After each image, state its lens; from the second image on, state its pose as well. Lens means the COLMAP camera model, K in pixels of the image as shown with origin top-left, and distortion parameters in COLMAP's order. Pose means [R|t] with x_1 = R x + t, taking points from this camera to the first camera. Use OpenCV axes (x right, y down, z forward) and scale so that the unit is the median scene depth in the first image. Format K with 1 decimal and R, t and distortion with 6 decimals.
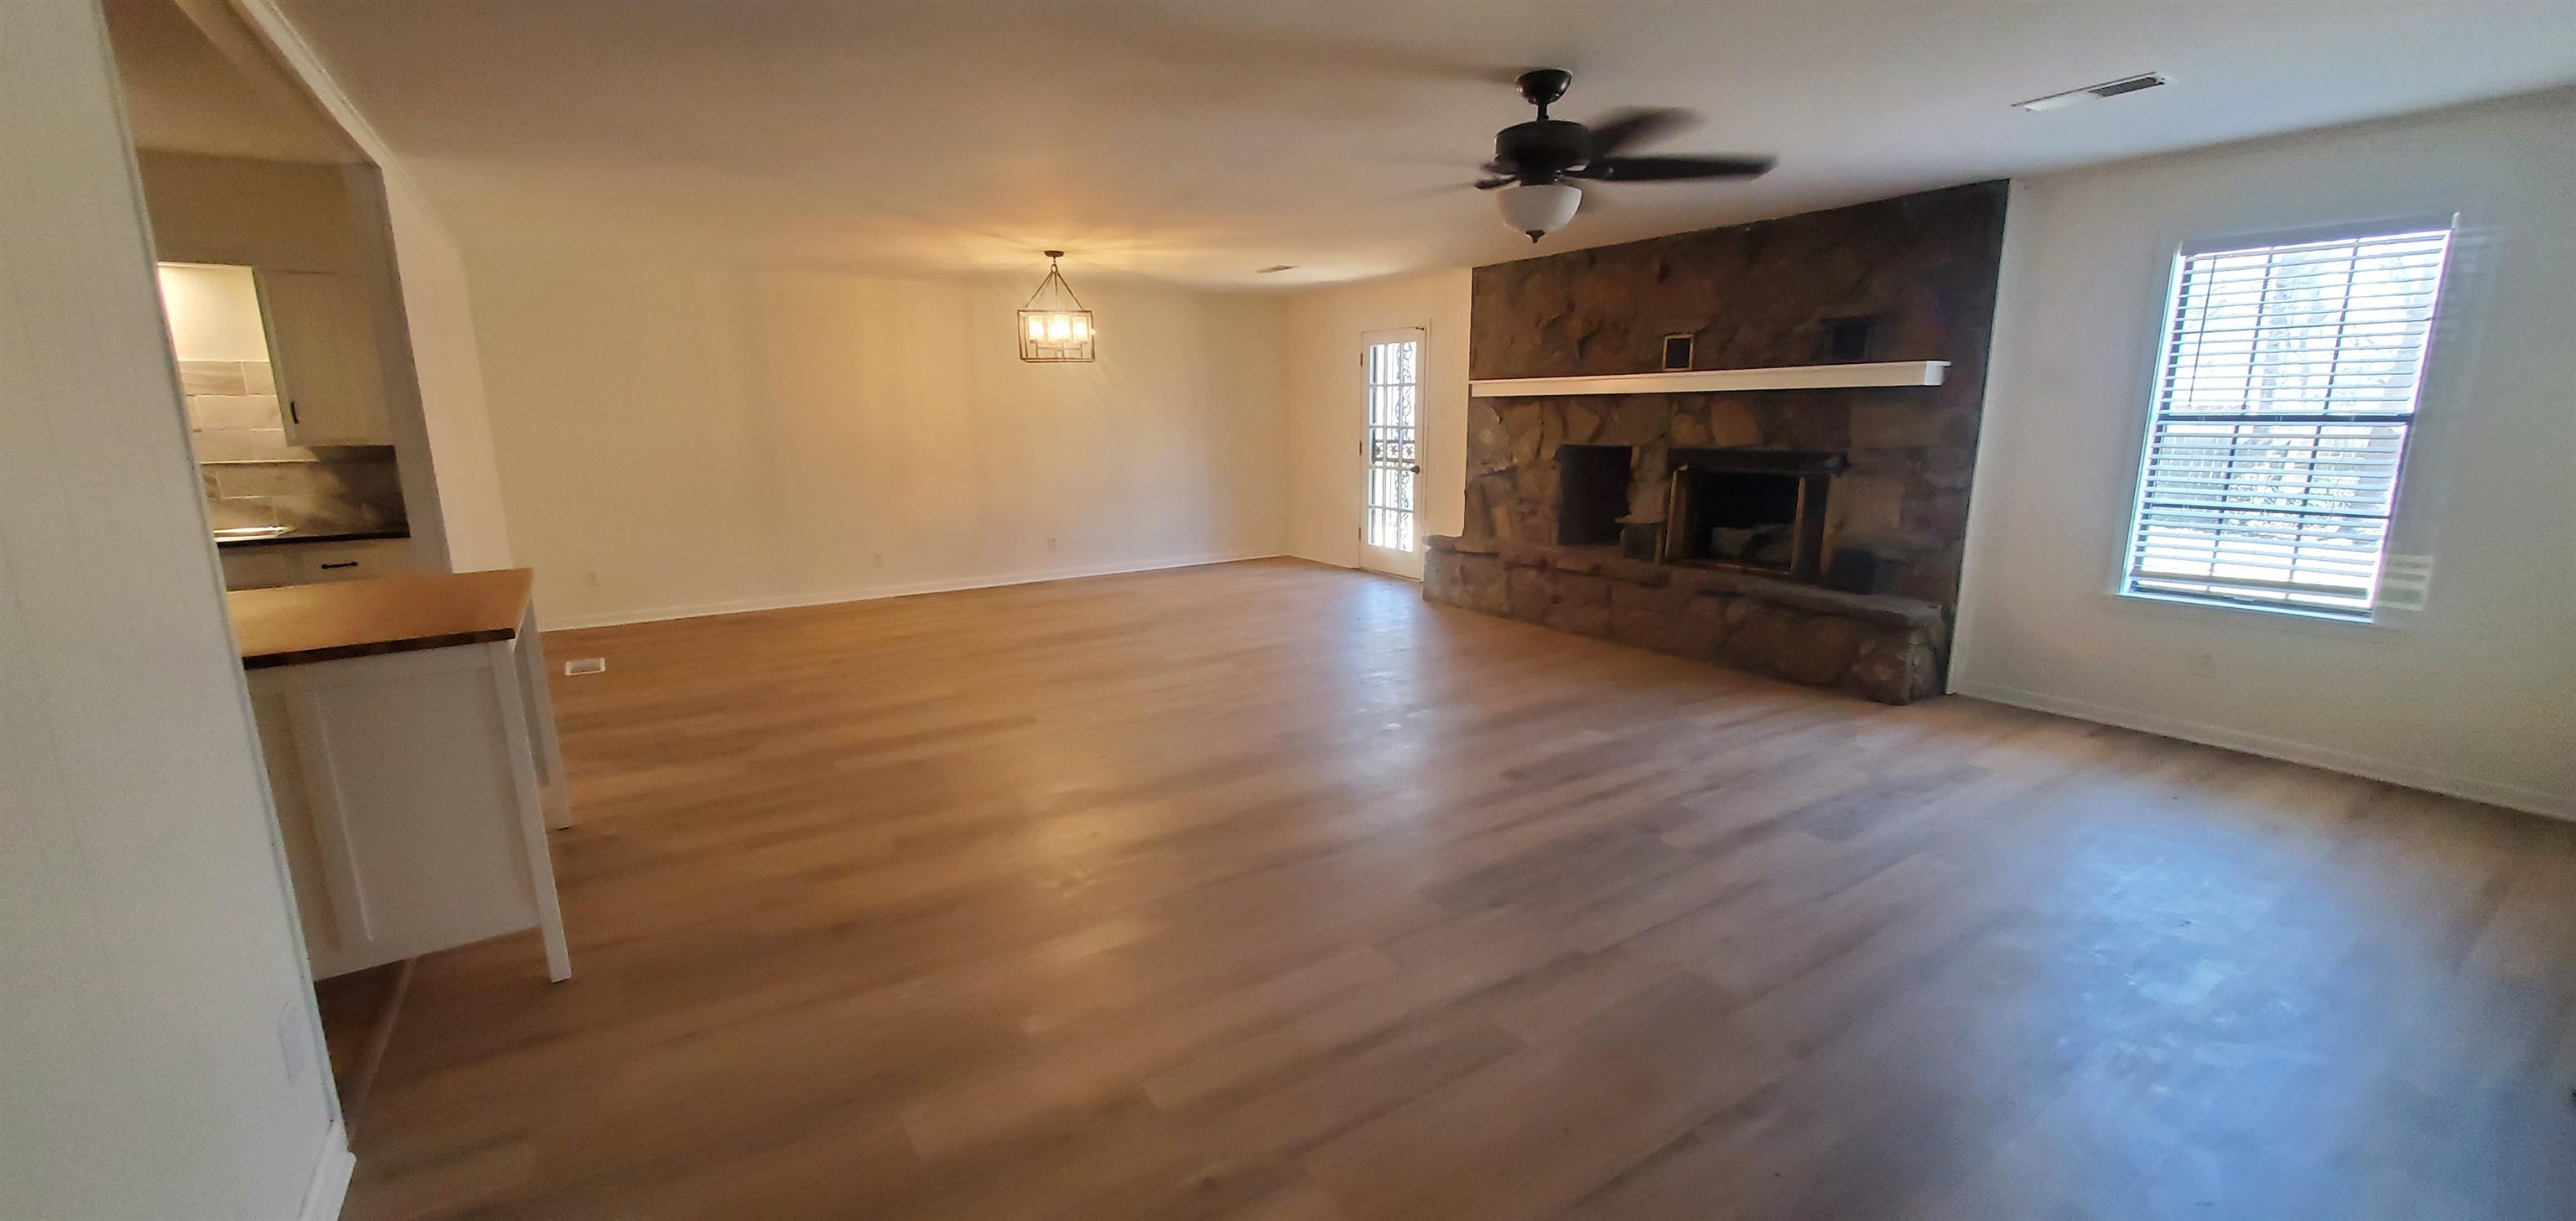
lens RADIAL K [[1024.8, 0, 1271.3], [0, 1024.8, 618.9], [0, 0, 1]] dist [0.002609, -0.000508]
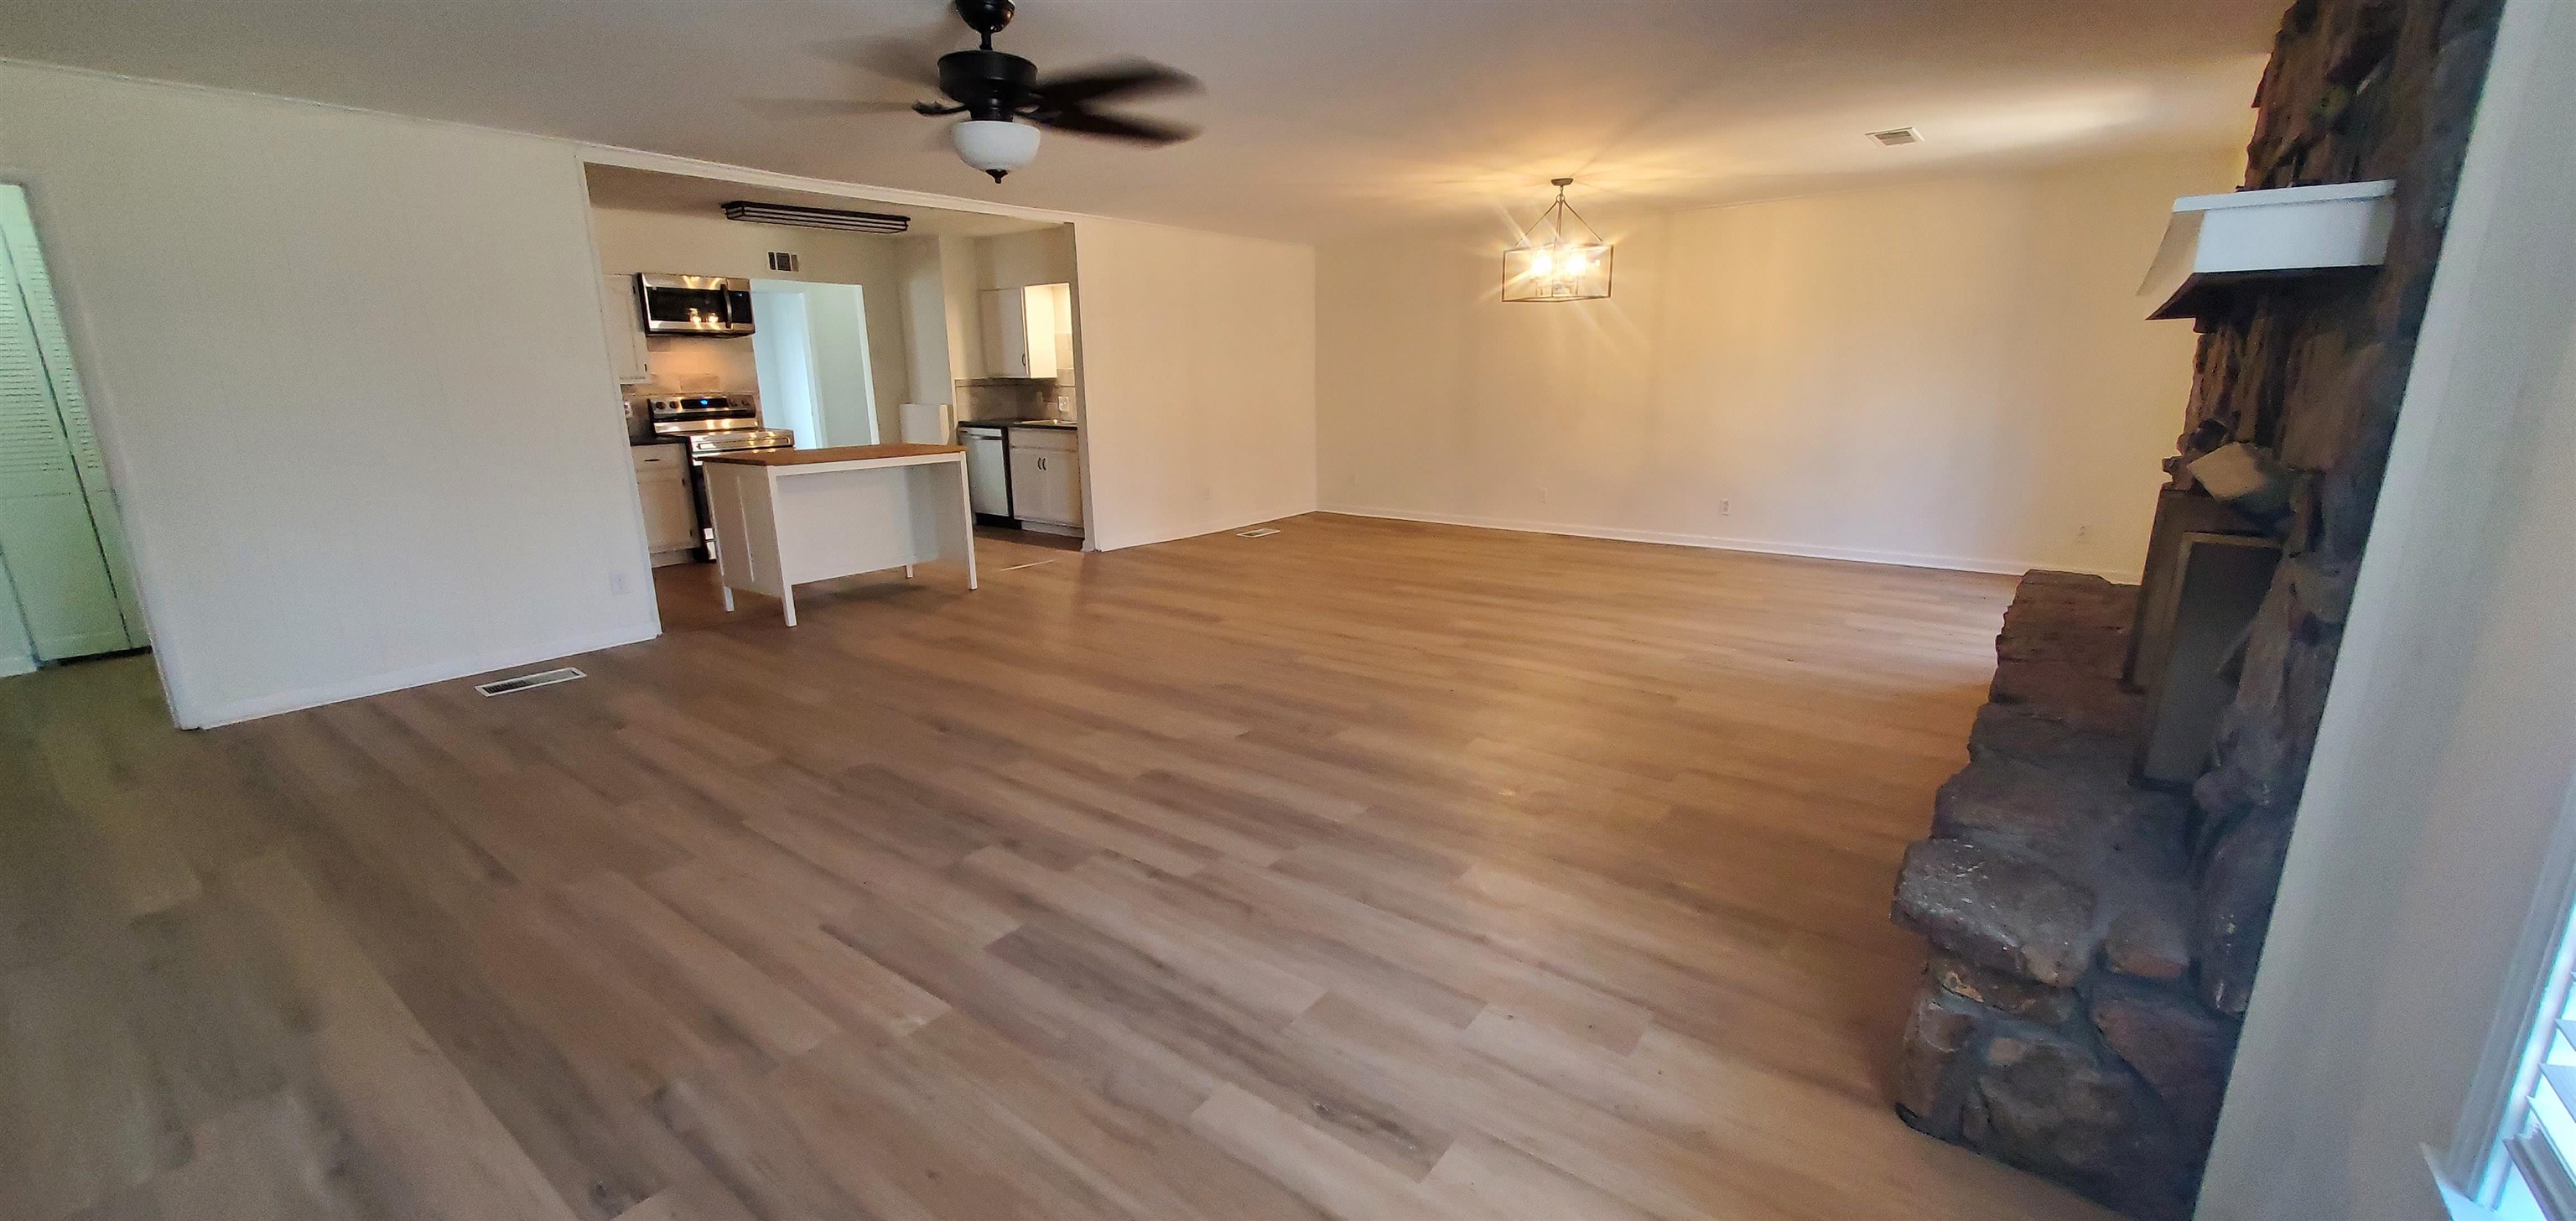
lens RADIAL K [[1024.8, 0, 1273.3], [0, 1024.8, 625.5], [0, 0, 1]] dist [0.002609, -0.000508]
pose [[0.319353, 0.240729, -0.916550, 0.709411], [-0.178077, 0.965210, 0.191462, -0.109242], [0.930754, 0.102073, 0.351111, 0.515687]]
